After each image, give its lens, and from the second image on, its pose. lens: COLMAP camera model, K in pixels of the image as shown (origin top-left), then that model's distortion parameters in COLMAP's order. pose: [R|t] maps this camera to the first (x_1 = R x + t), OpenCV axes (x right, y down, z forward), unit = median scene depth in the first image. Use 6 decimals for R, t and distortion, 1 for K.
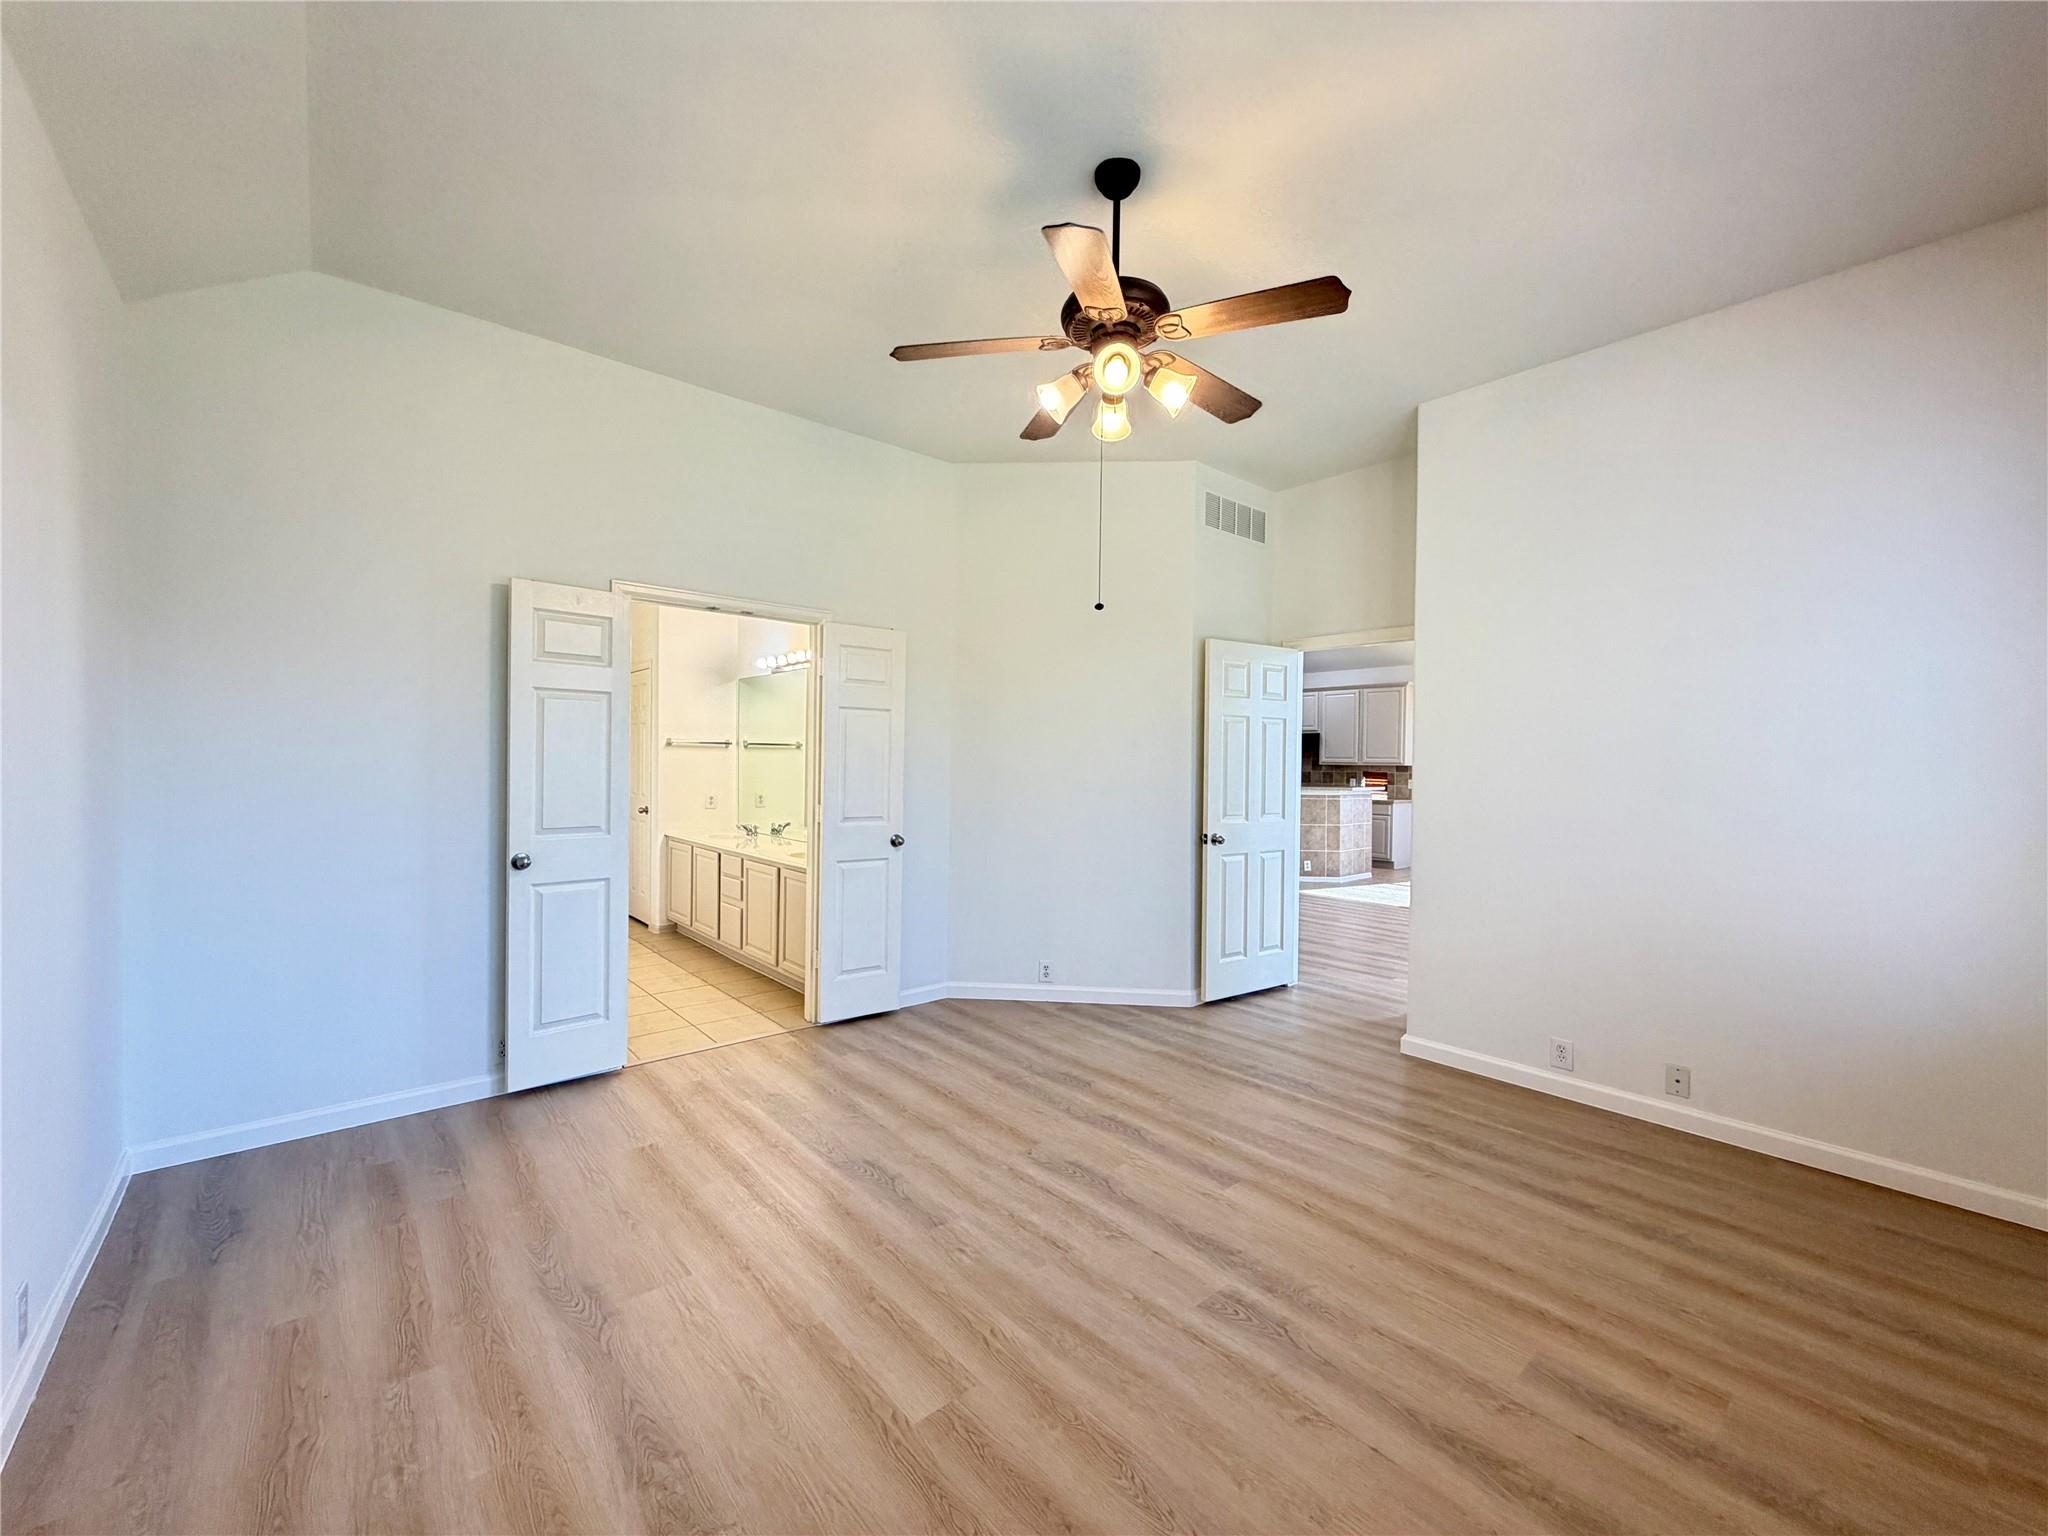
lens RADIAL K [[820.8, 0, 1024.0], [0, 820.8, 768.0], [0, 0, 1]] dist [-0.000825, -0.000230]
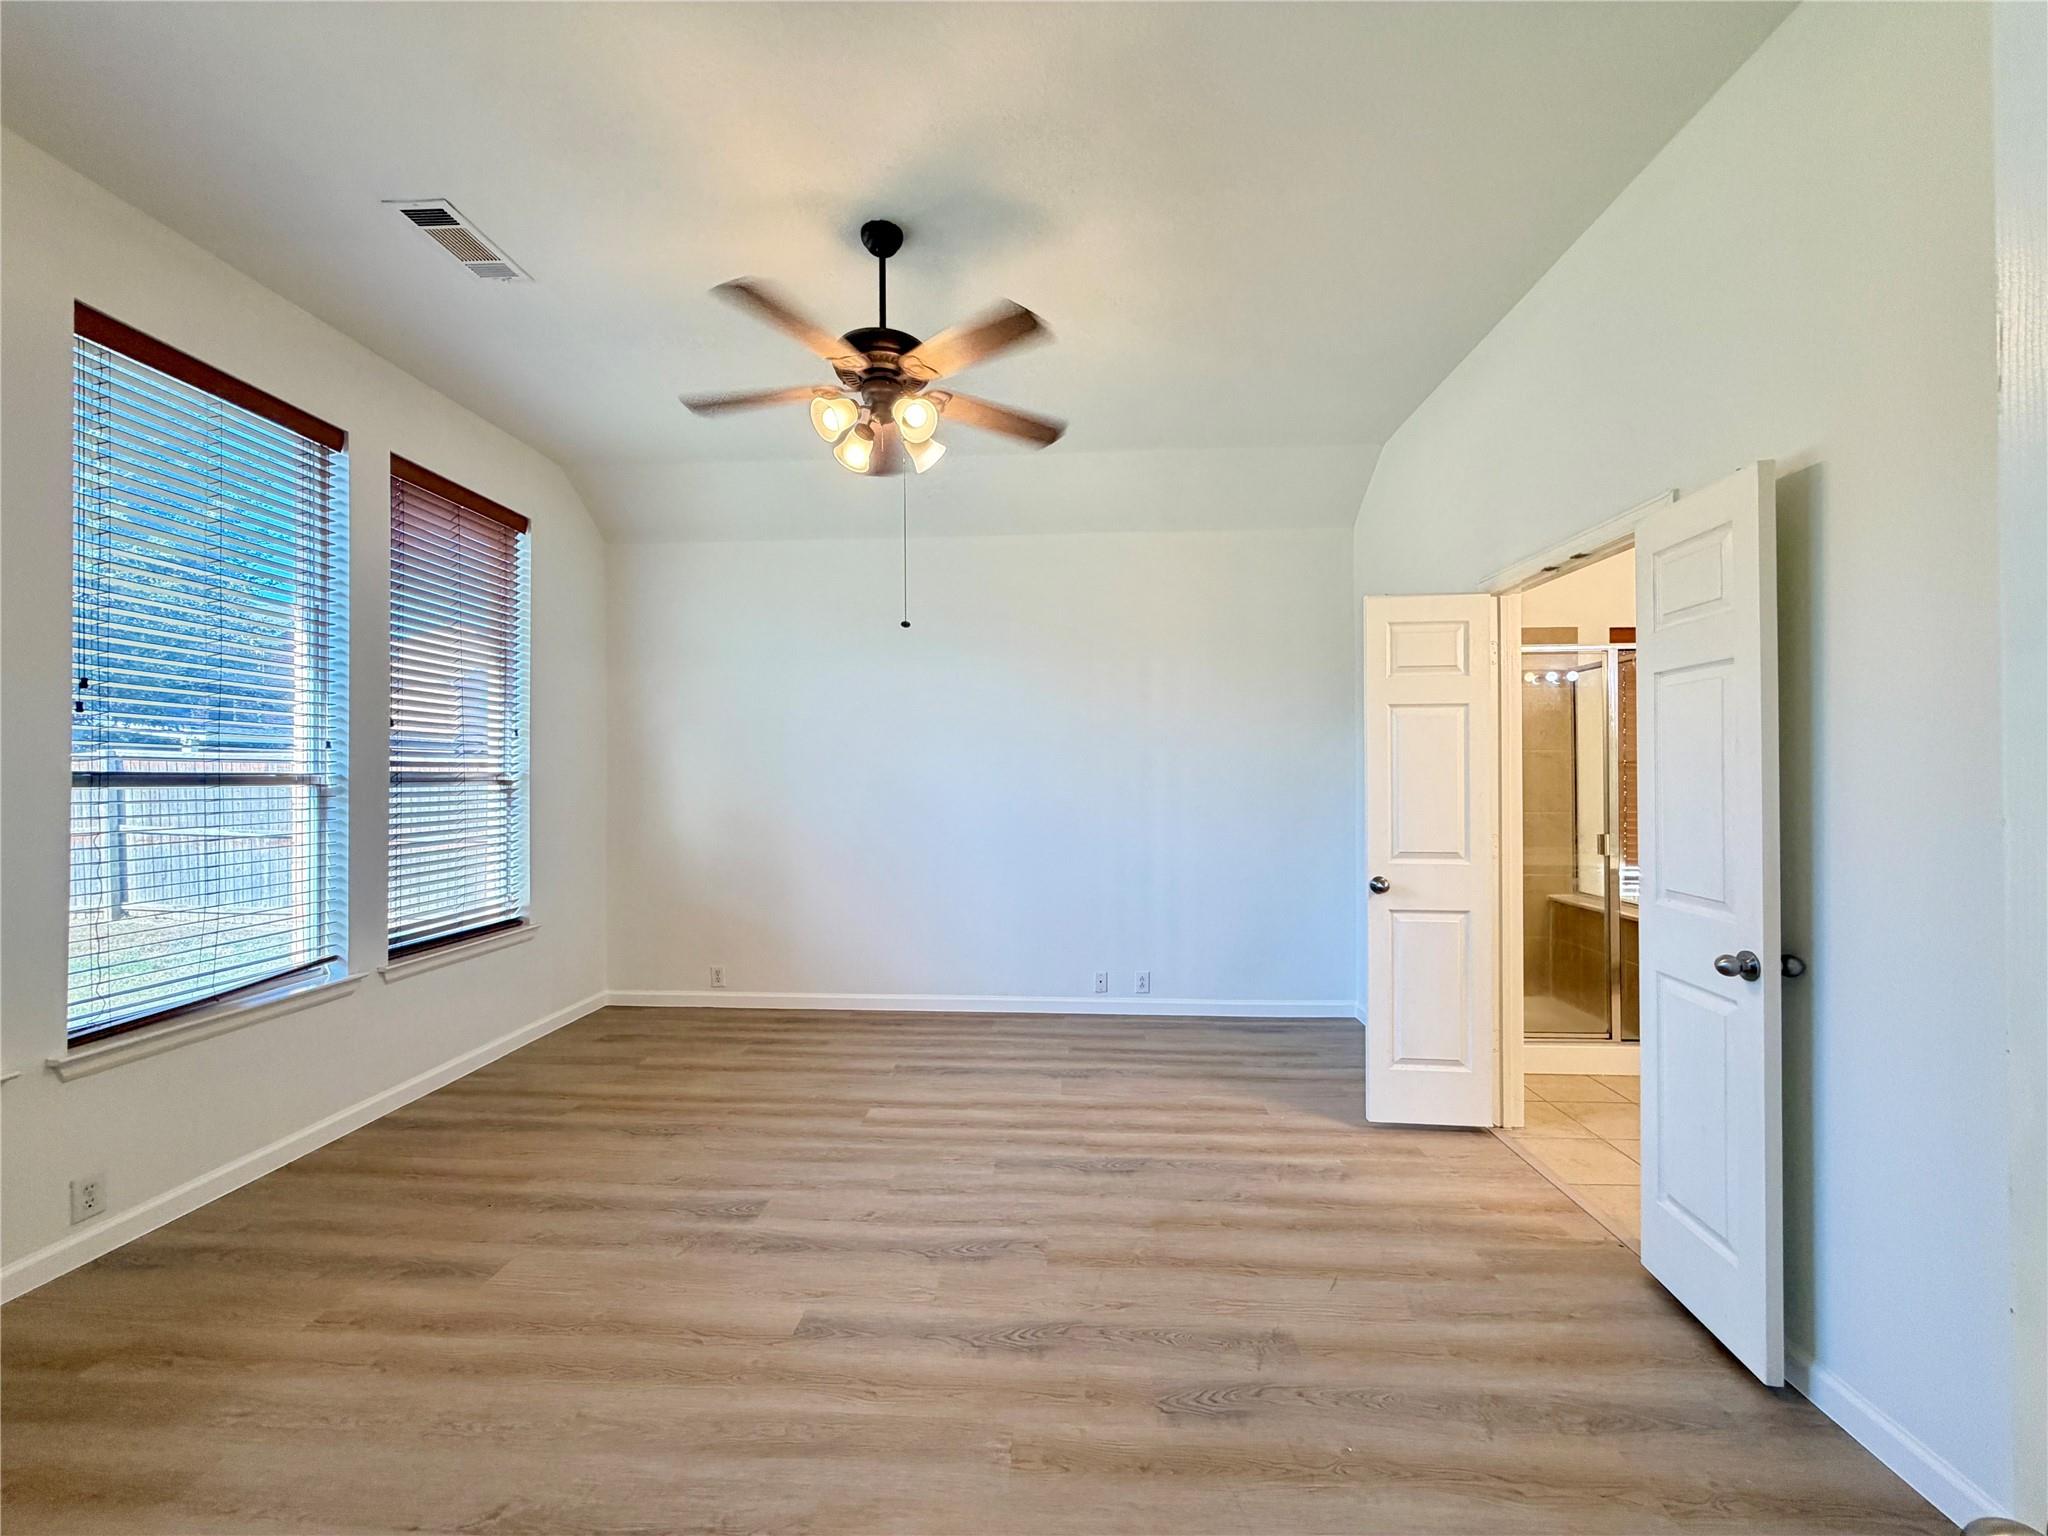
lens RADIAL K [[820.8, 0, 1024.0], [0, 820.8, 768.0], [0, 0, 1]] dist [-0.000825, -0.000230]
pose [[-0.696851, -0.017619, -0.717000, 0.863464], [-0.012707, 0.999845, -0.012220, -0.009902], [0.717104, 0.000595, -0.696966, 2.175396]]
